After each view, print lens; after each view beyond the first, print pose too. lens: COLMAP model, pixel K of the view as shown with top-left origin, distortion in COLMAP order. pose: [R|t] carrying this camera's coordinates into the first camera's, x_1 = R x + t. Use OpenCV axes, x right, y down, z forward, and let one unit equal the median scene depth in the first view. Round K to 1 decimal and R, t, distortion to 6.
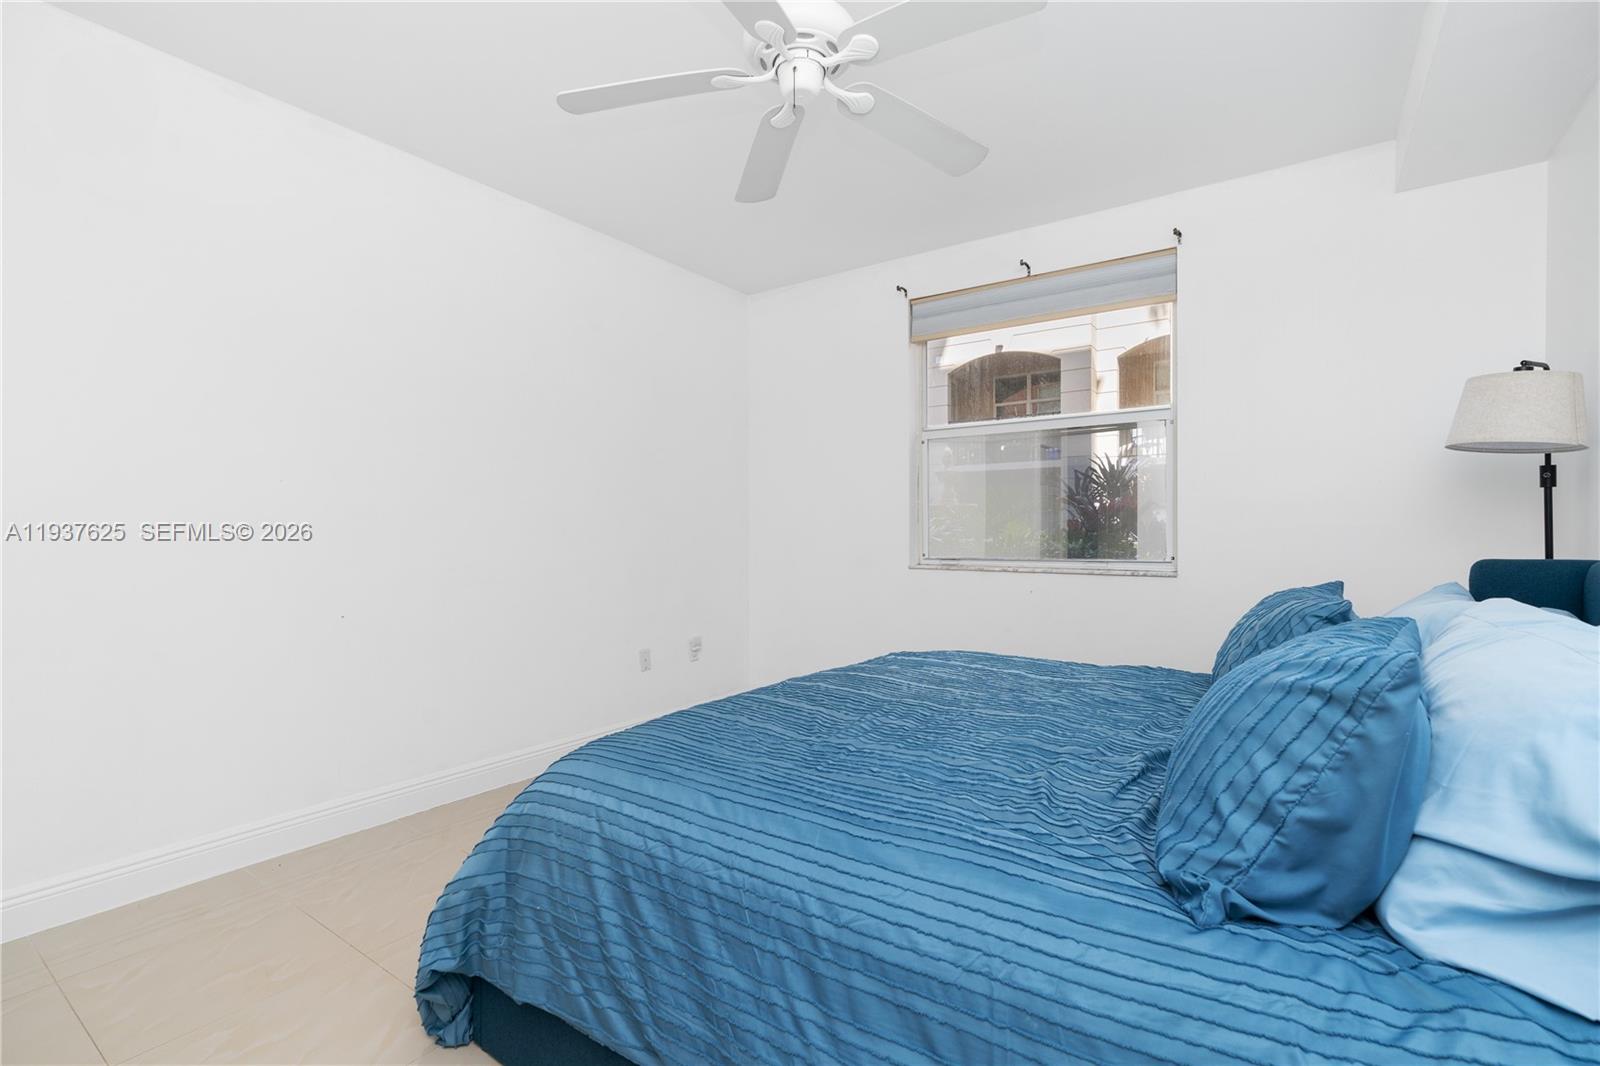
lens RADIAL K [[733.4, 0, 800.0], [0, 733.4, 533.0], [0, 0, 1]] dist [-0.015060, 0.008034]
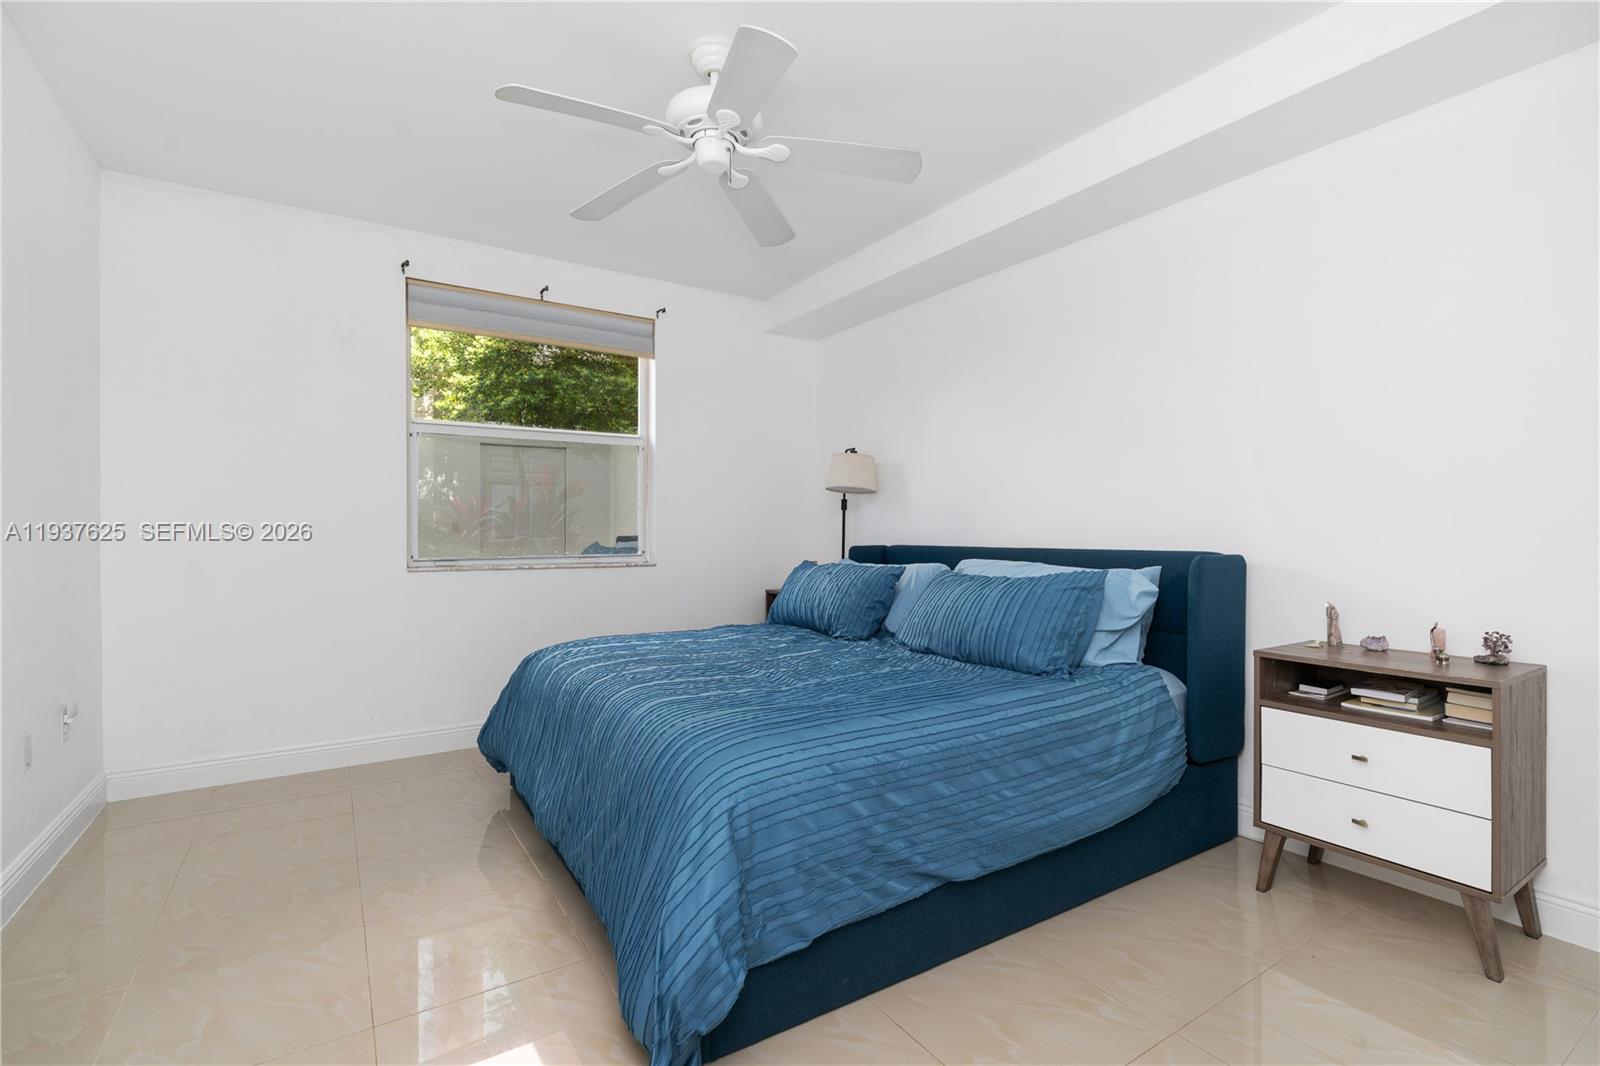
lens RADIAL K [[733.4, 0, 800.0], [0, 733.4, 533.0], [0, 0, 1]] dist [-0.015060, 0.008034]
pose [[0.366042, -0.000204, 0.930598, -0.995601], [0.000153, 1.000000, 0.000159, 0.000153], [-0.930598, 0.000084, 0.366042, 0.406069]]
